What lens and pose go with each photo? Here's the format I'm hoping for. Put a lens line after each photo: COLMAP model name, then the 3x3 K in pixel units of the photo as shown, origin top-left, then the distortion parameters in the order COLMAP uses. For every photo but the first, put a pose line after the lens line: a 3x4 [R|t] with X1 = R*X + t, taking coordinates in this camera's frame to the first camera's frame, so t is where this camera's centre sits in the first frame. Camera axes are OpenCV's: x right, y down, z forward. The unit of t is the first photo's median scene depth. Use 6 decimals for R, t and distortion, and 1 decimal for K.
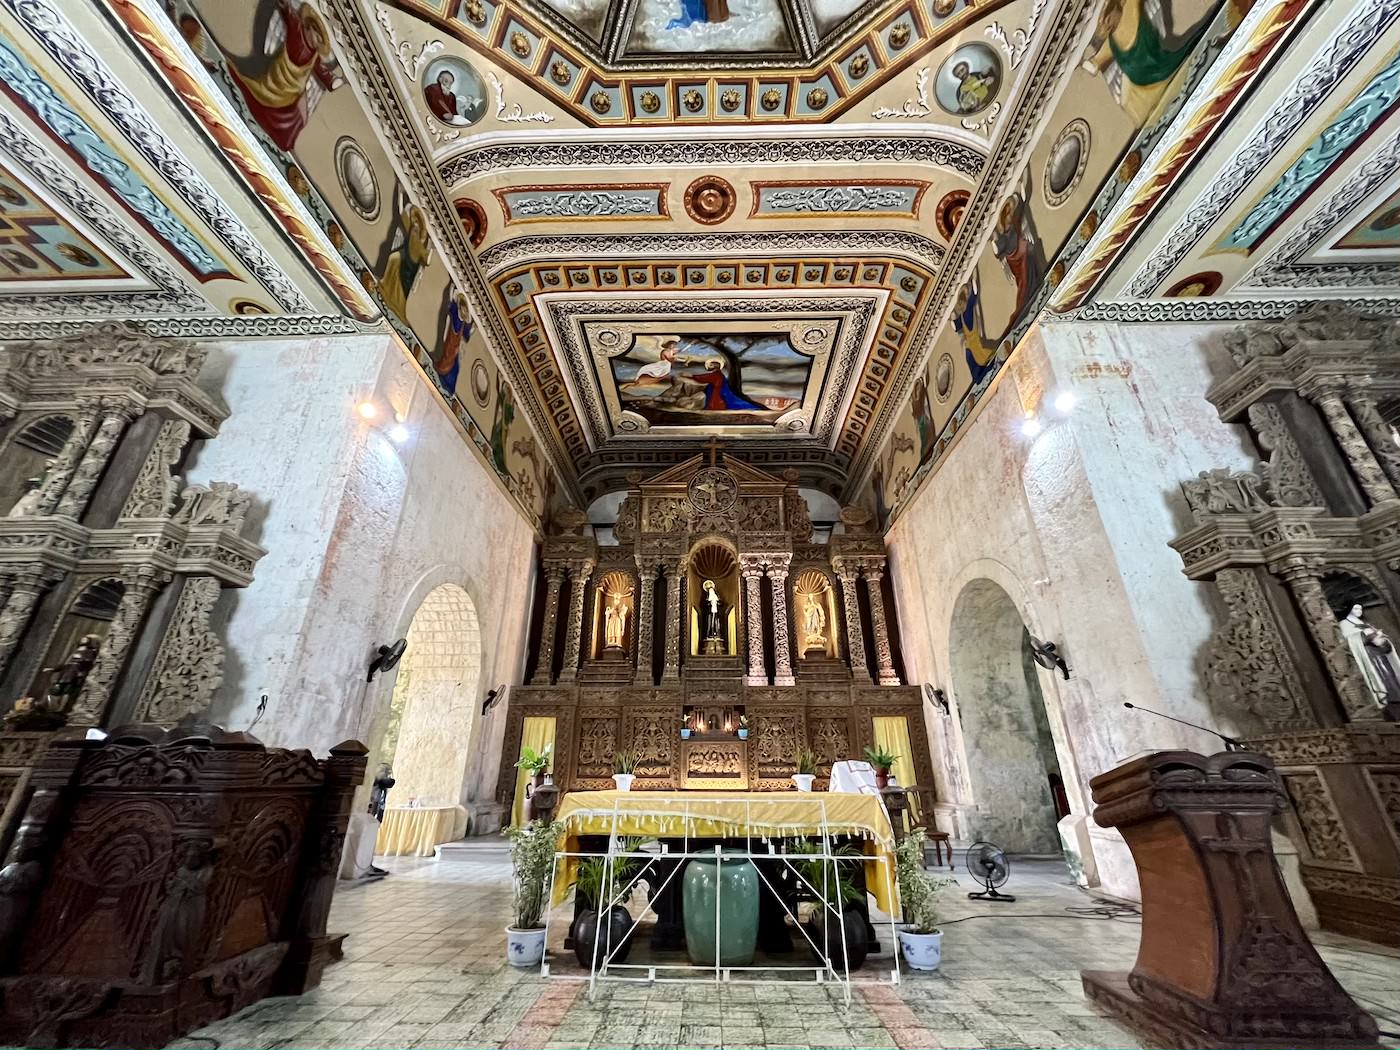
lens RADIAL K [[566.1, 0, 698.5], [0, 566.1, 527.2], [0, 0, 1]] dist [-0.001379, -0.000211]
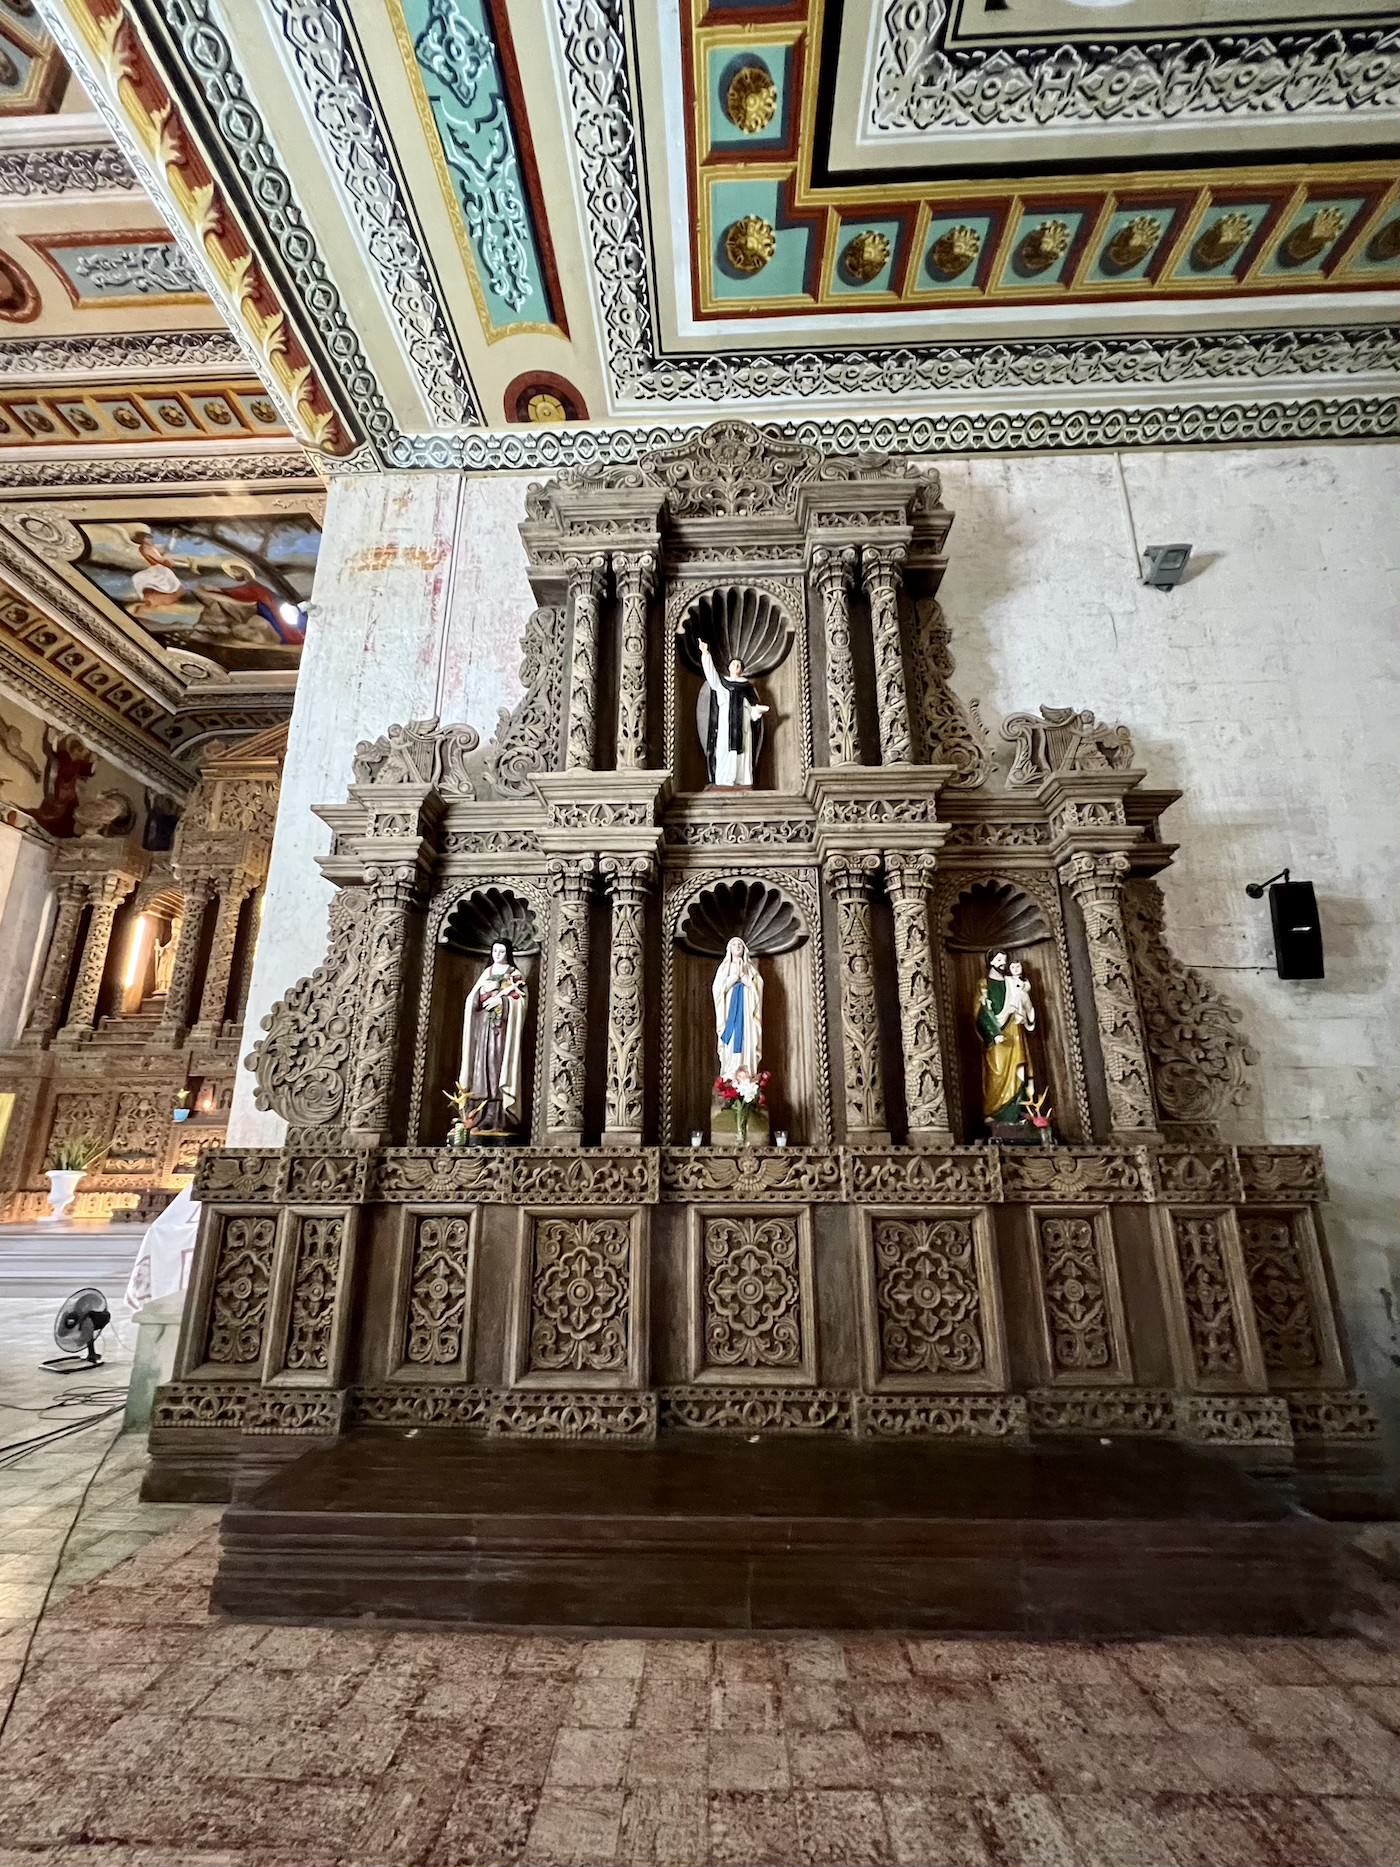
lens RADIAL K [[755.0, 0, 702.1], [0, 755.0, 935.4], [0, 0, 1]] dist [-0.001379, -0.000211]
pose [[0.999878, -0.015618, -0.000222, 0.494667], [0.015467, 0.987995, 0.153708, 0.002287], [-0.002181, -0.153692, 0.988116, 0.066180]]
